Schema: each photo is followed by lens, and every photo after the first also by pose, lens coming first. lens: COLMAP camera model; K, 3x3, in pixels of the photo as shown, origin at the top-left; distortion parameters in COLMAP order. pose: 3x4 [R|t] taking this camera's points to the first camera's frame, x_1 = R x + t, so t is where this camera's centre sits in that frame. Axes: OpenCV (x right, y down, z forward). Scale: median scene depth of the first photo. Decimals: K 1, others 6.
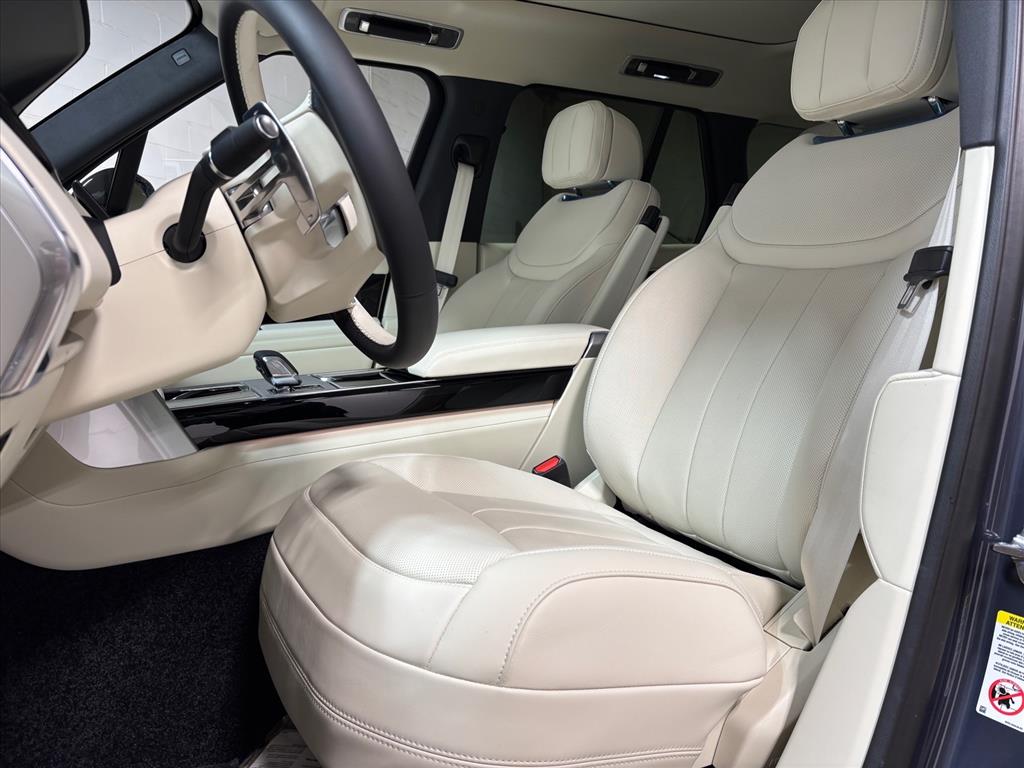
lens RADIAL K [[763.4, 0, 509.6], [0, 763.4, 380.5], [0, 0, 1]] dist [0.051233, -0.050228]
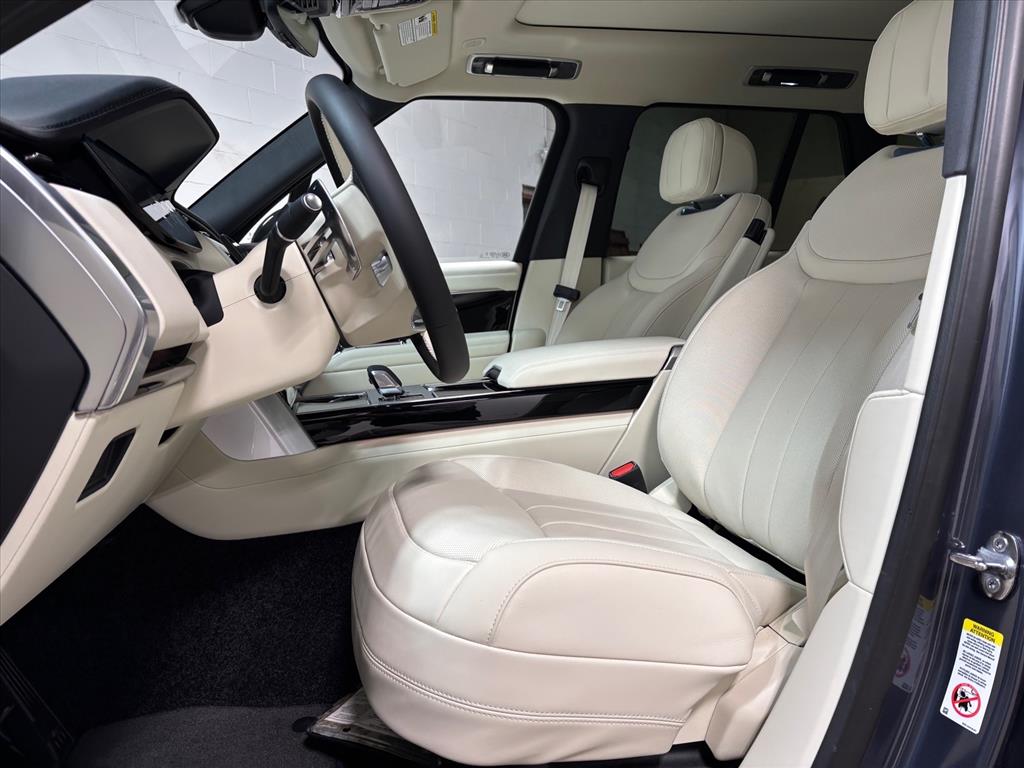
lens RADIAL K [[762.1, 0, 511.5], [0, 762.1, 384.0], [0, 0, 1]] dist [0.056542, -0.056759]
pose [[0.971413, 0.004103, -0.237361, 0.178108], [-0.004318, 0.999991, -0.000385, -0.011040], [0.237357, 0.001399, 0.971421, -0.103765]]
